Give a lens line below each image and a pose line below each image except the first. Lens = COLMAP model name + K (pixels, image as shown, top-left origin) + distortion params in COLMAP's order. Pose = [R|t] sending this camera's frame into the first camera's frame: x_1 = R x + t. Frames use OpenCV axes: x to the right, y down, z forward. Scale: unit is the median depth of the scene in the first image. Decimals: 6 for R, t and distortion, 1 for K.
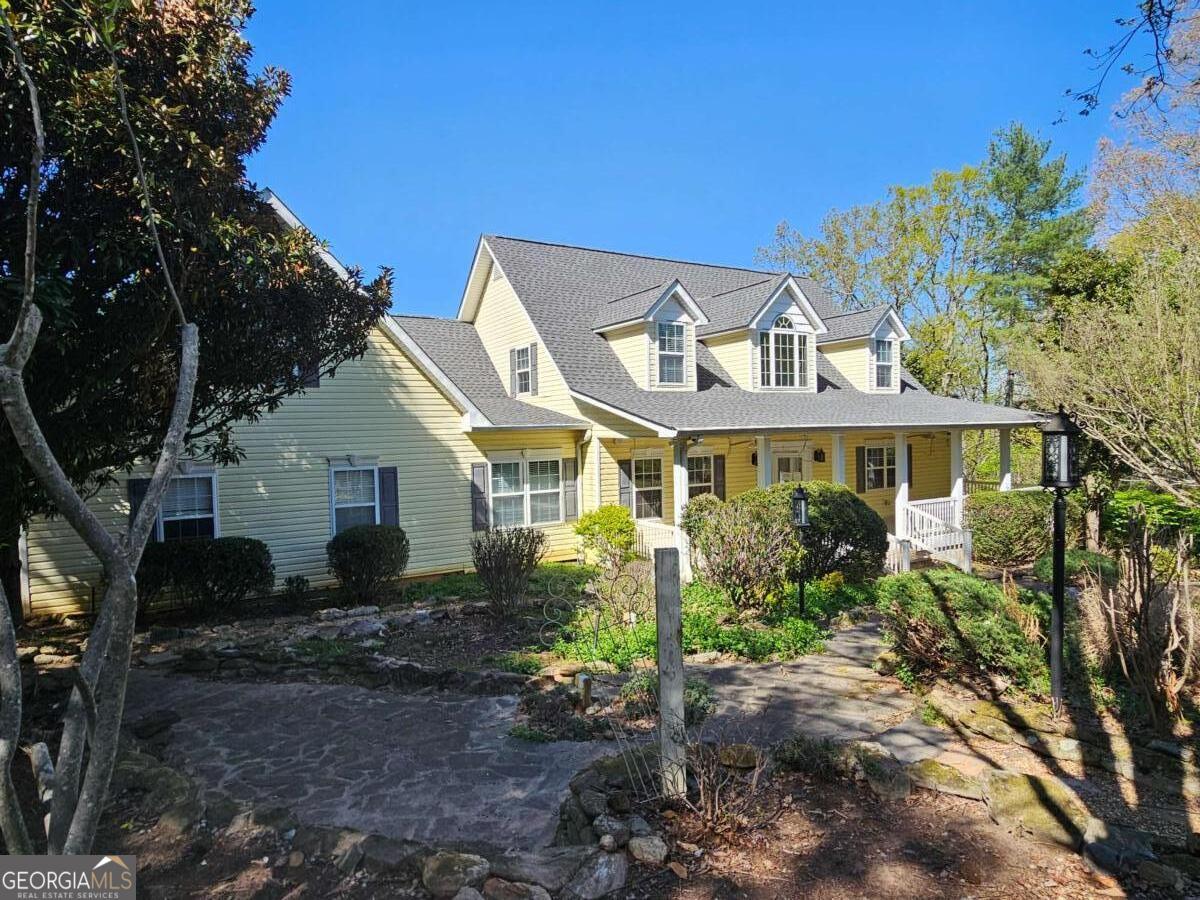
lens RADIAL K [[735.5, 0, 600.0], [0, 735.5, 450.0], [0, 0, 1]] dist [0.002558, 0.000341]
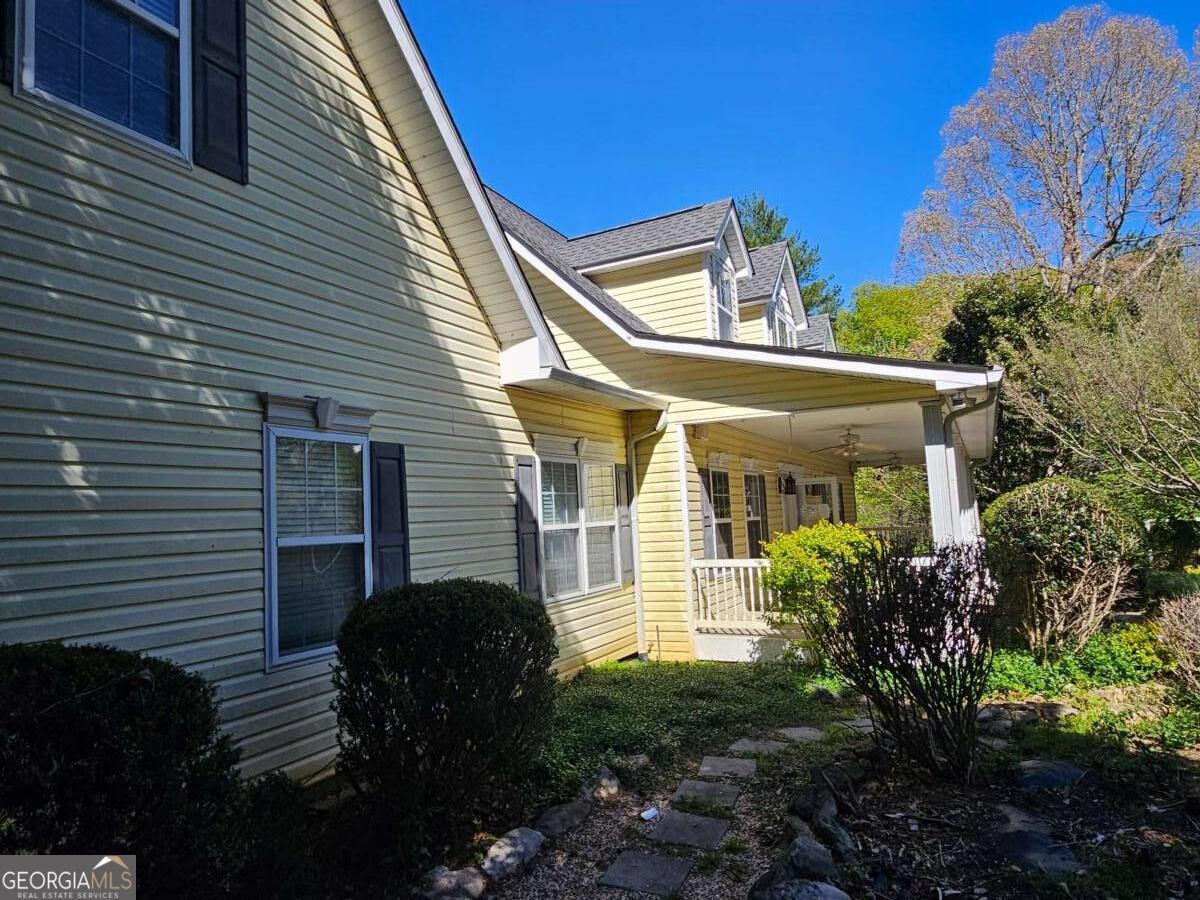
lens RADIAL K [[767.5, 0, 600.0], [0, 767.5, 450.0], [0, 0, 1]] dist [-0.072114, 0.000253]
pose [[0.858565, 0.035427, 0.511479, -0.368685], [0.029610, 0.992519, -0.118449, 0.071707], [-0.511849, 0.116841, 0.851093, 0.560843]]
